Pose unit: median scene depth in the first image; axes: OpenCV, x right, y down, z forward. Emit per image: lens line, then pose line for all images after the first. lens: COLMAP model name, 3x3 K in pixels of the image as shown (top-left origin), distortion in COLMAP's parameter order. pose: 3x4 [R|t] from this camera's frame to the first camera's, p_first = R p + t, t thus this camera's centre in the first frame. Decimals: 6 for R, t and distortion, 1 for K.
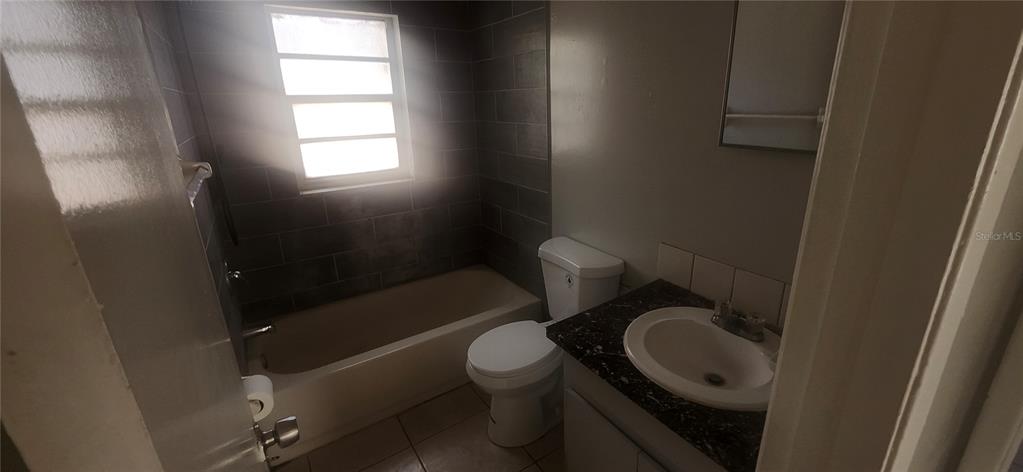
lens RADIAL K [[400.5, 0, 516.0], [0, 400.5, 230.8], [0, 0, 1]] dist [0.001963, -0.003414]
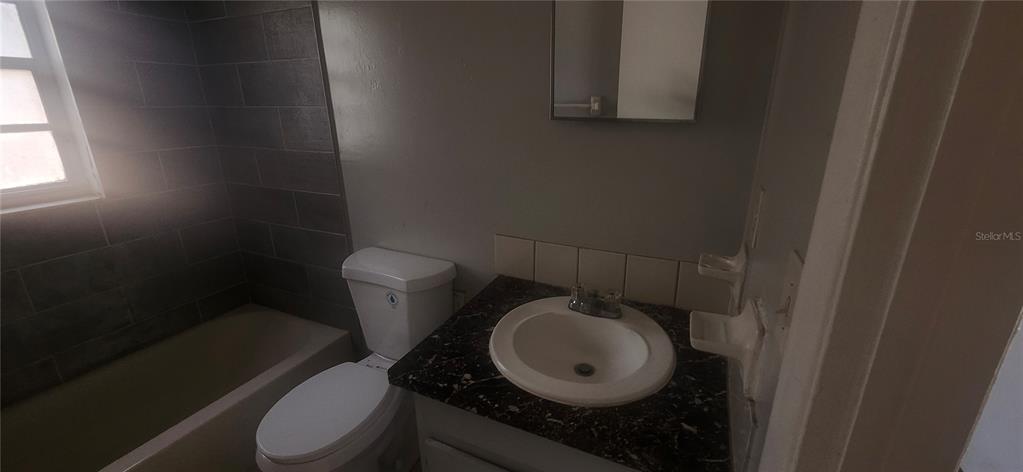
lens RADIAL K [[400.5, 0, 516.0], [0, 400.5, 230.8], [0, 0, 1]] dist [0.001963, -0.003414]
pose [[0.846606, -0.135527, 0.514675, -0.054168], [0.143341, 0.989364, 0.024737, 0.005181], [-0.512554, 0.052832, 0.857028, 0.202476]]
